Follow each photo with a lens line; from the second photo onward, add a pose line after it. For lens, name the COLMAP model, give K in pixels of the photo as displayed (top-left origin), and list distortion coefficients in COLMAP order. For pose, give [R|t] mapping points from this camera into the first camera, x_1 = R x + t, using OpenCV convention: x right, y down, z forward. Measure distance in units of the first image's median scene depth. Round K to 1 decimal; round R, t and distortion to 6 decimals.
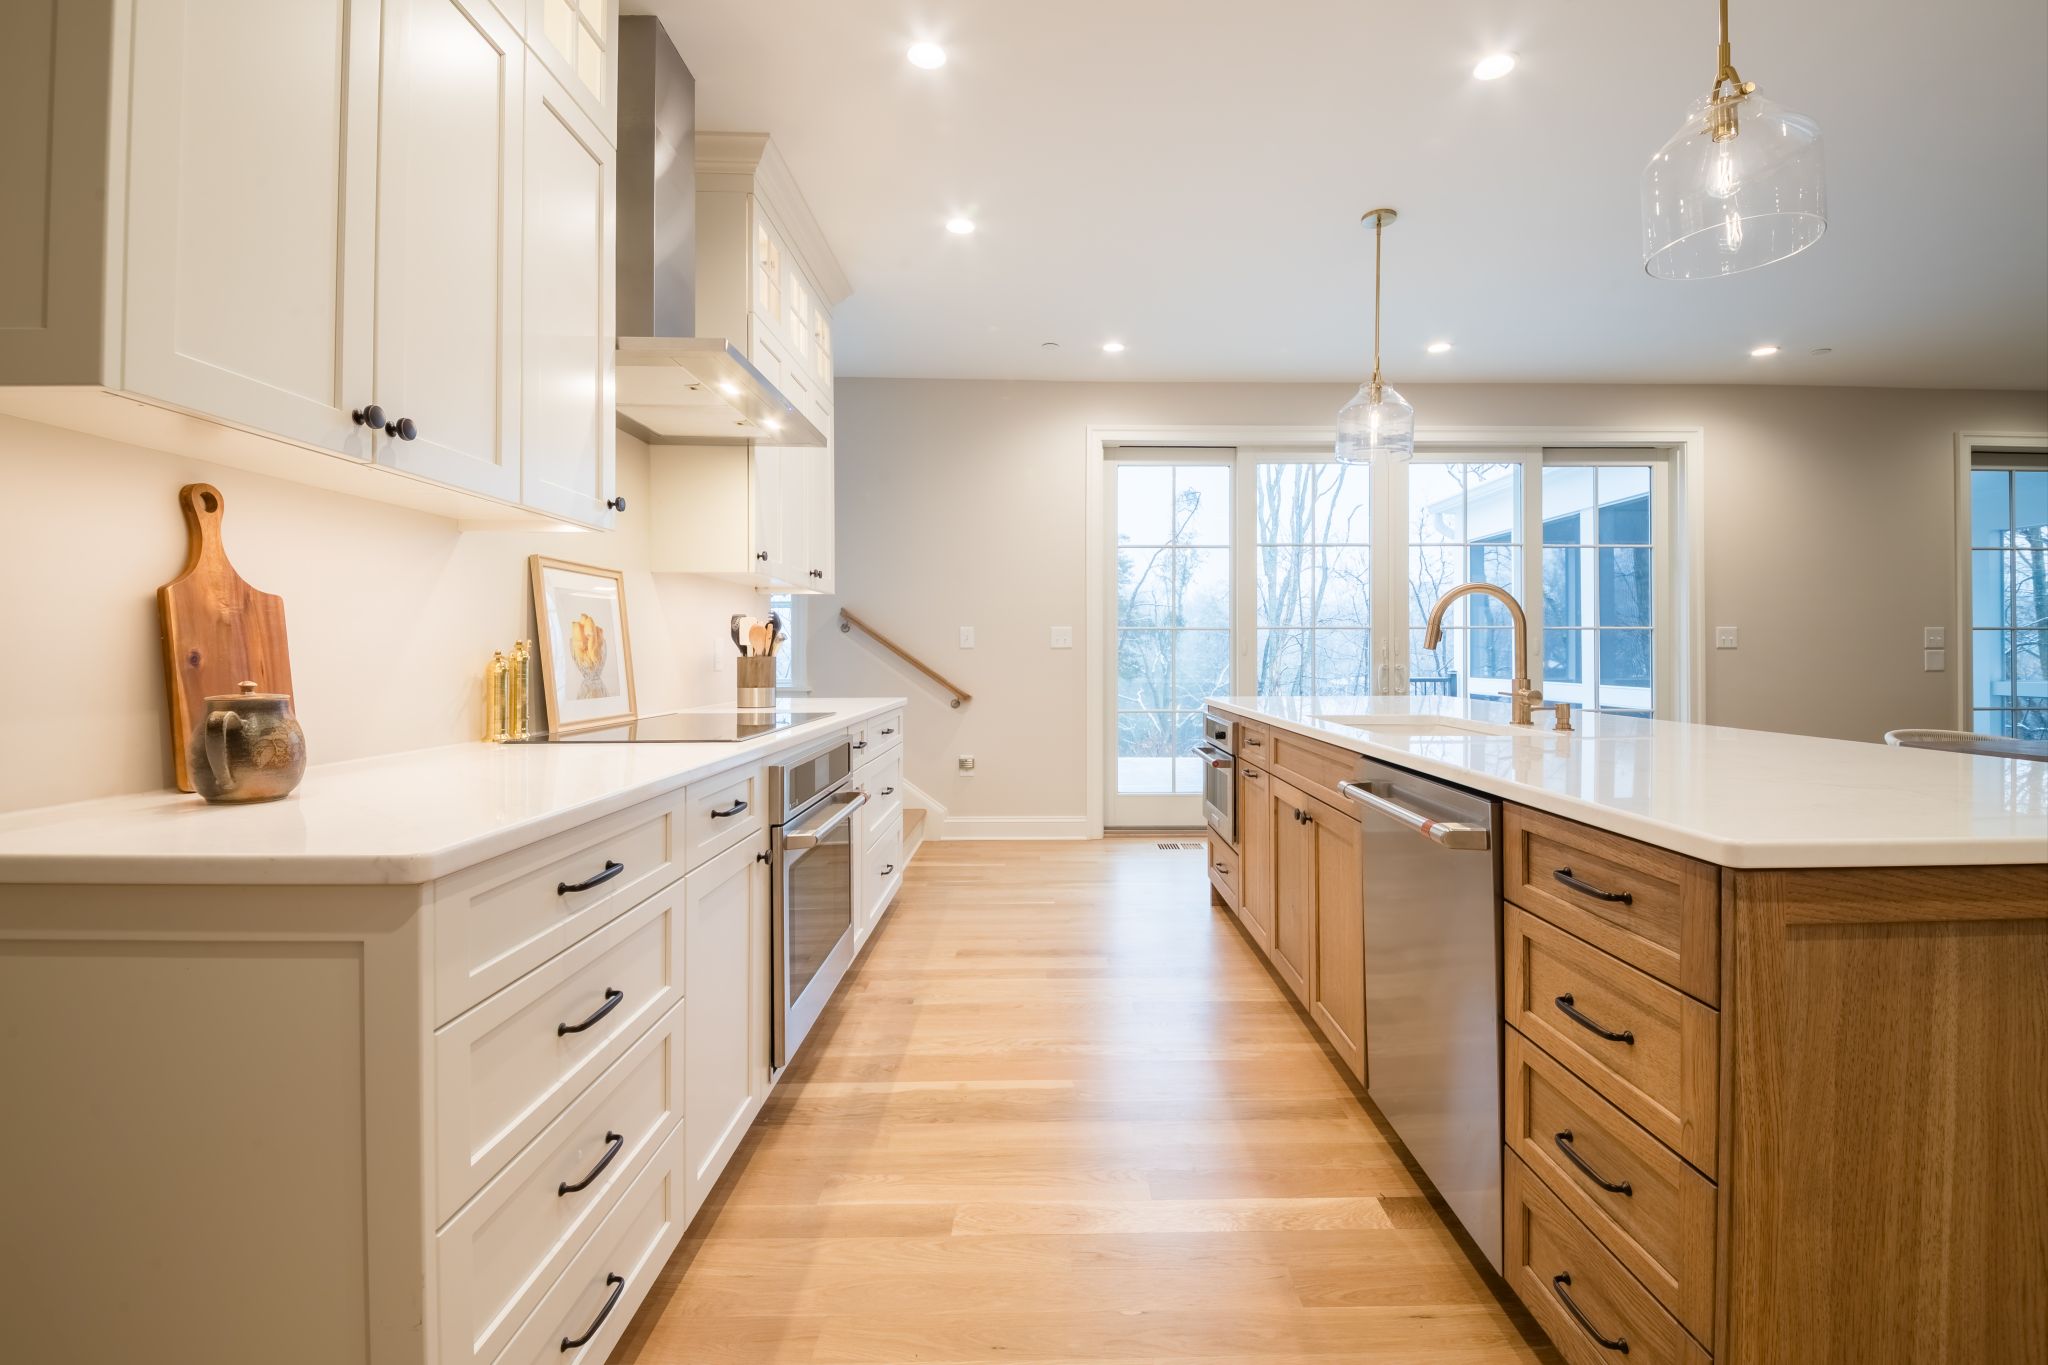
lens RADIAL K [[907.7, 0, 1063.1], [0, 907.7, 631.3], [0, 0, 1]] dist [-0.021965, -0.001020]
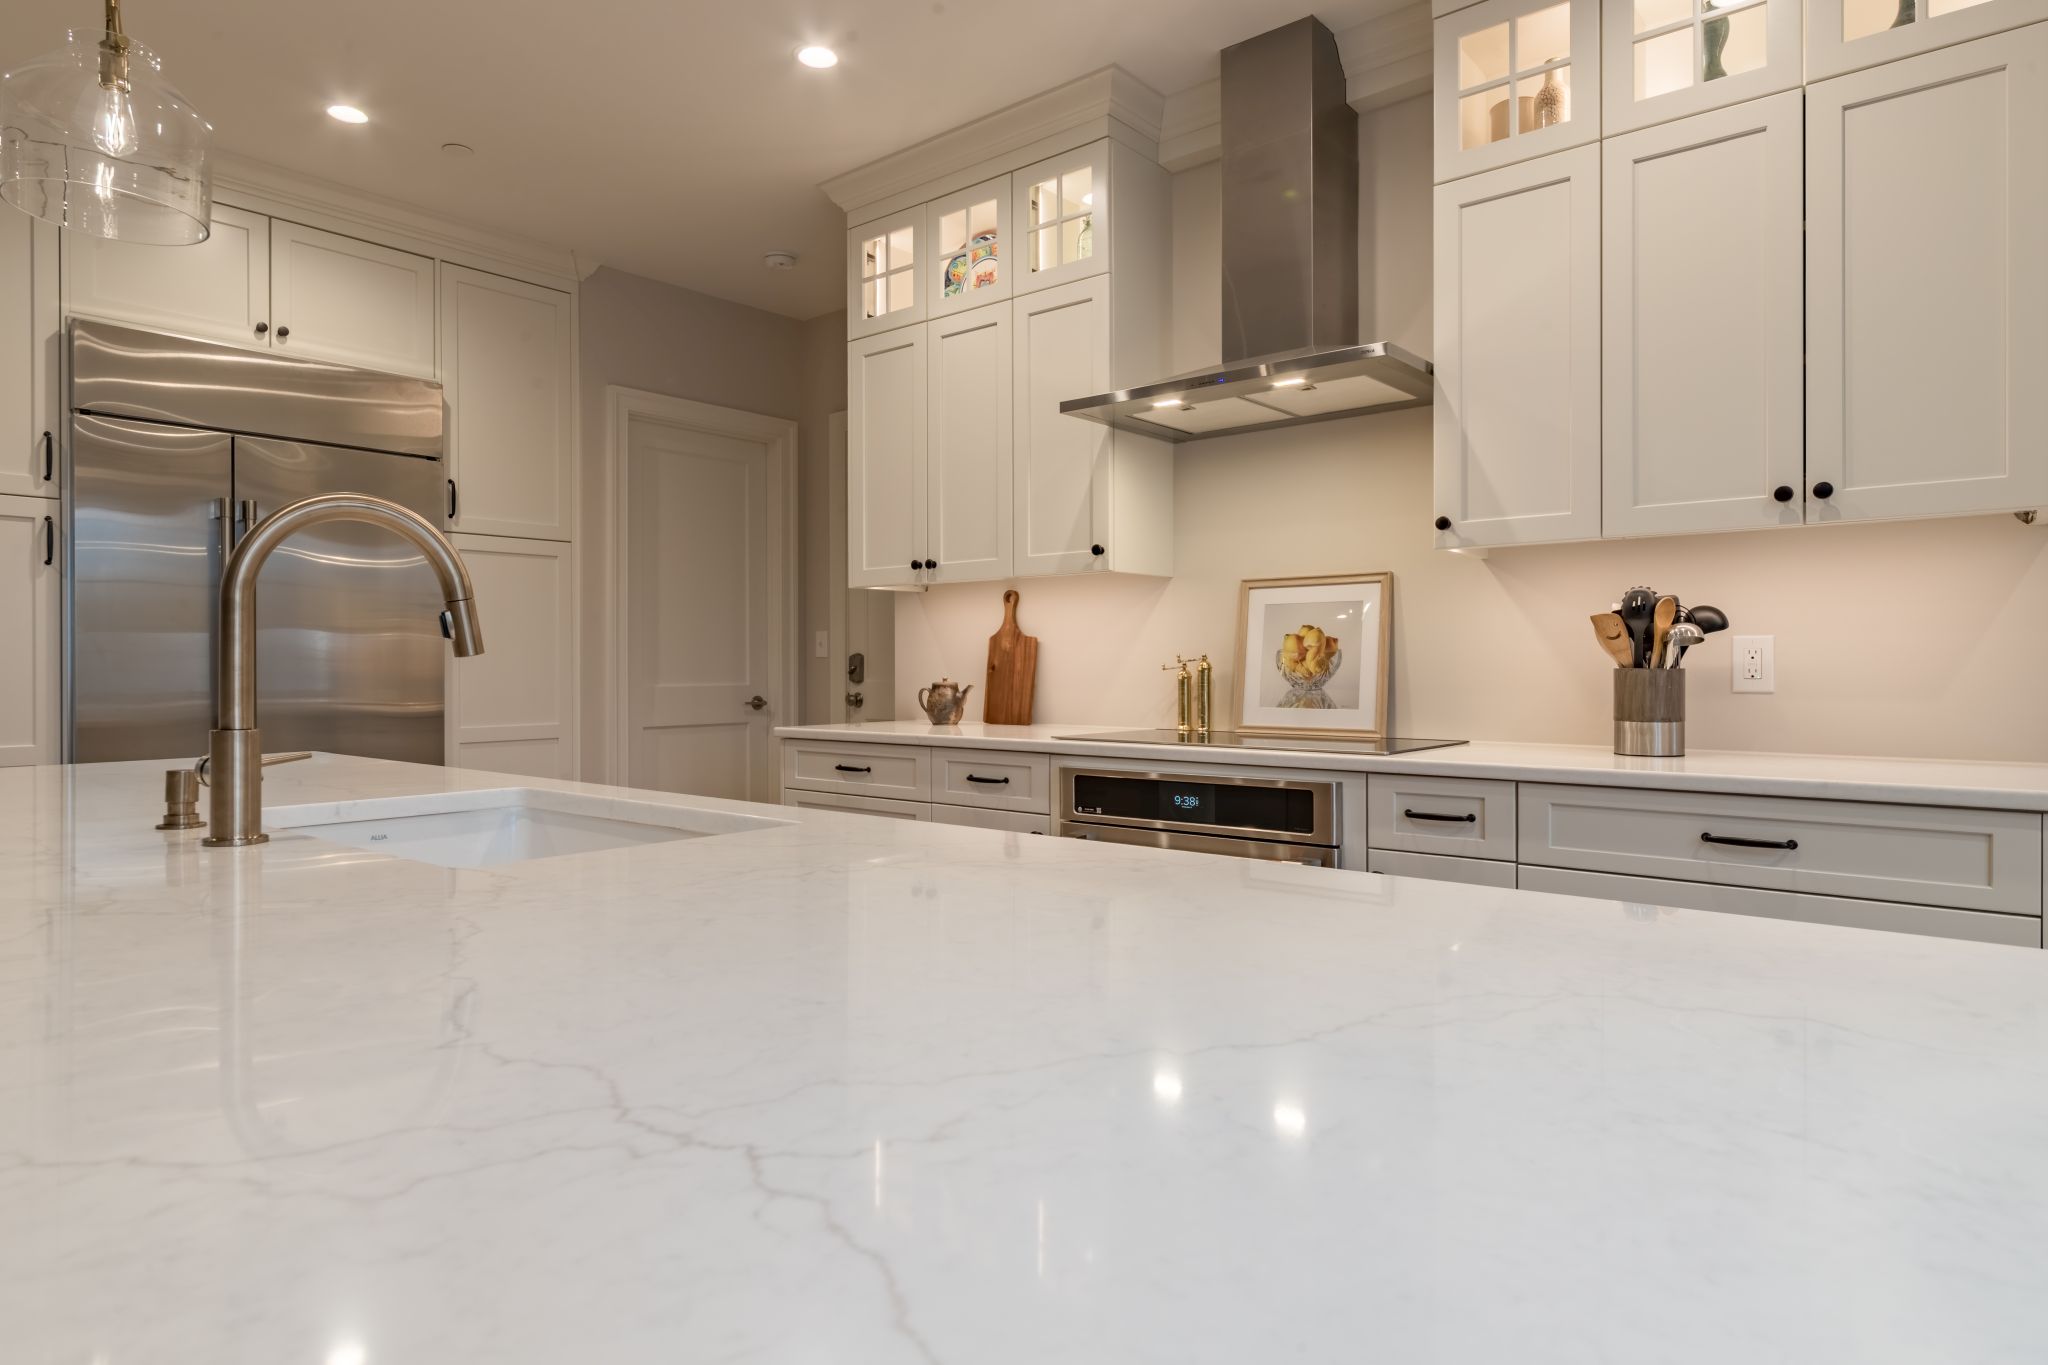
lens RADIAL K [[1172.2, 0, 1025.1], [0, 1172.2, 670.8], [0, 0, 1]] dist [0.002161, 0.001489]
pose [[-0.657063, 0.004792, -0.753821, 0.631262], [0.020542, 0.999722, -0.011549, 0.037669], [0.753556, -0.023073, -0.656979, 1.498896]]
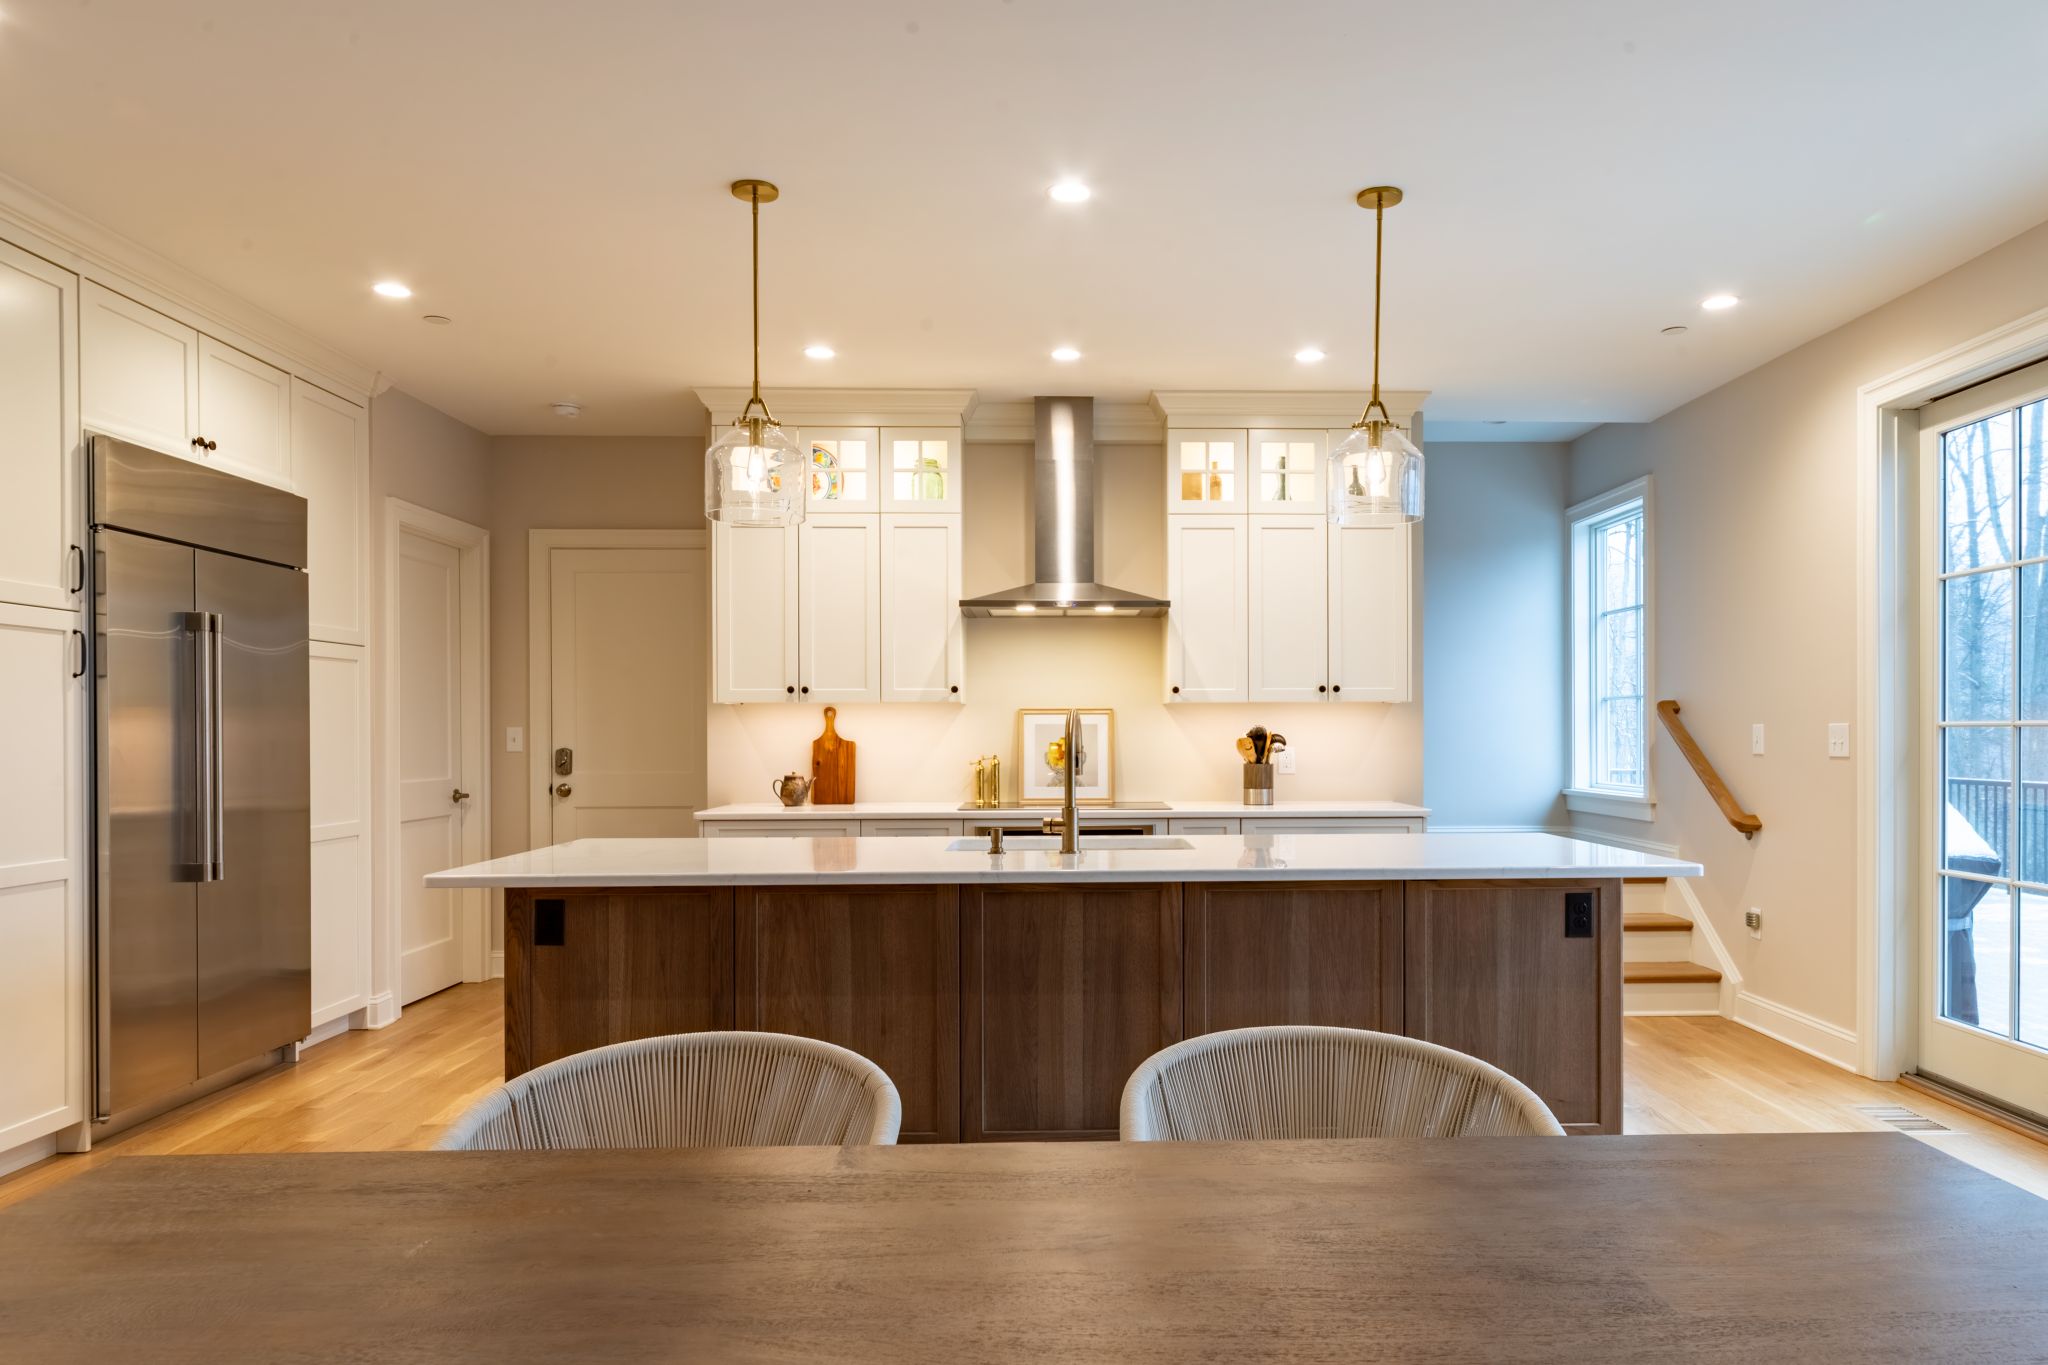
lens RADIAL K [[1302.8, 0, 1095.6], [0, 1302.8, 737.2], [0, 0, 1]] dist [0.010211, 0.004232]
pose [[0.008611, 0.003589, -0.999956, 1.820500], [0.025803, 0.999660, 0.003811, -0.026339], [0.999630, -0.025834, 0.008515, 0.953801]]
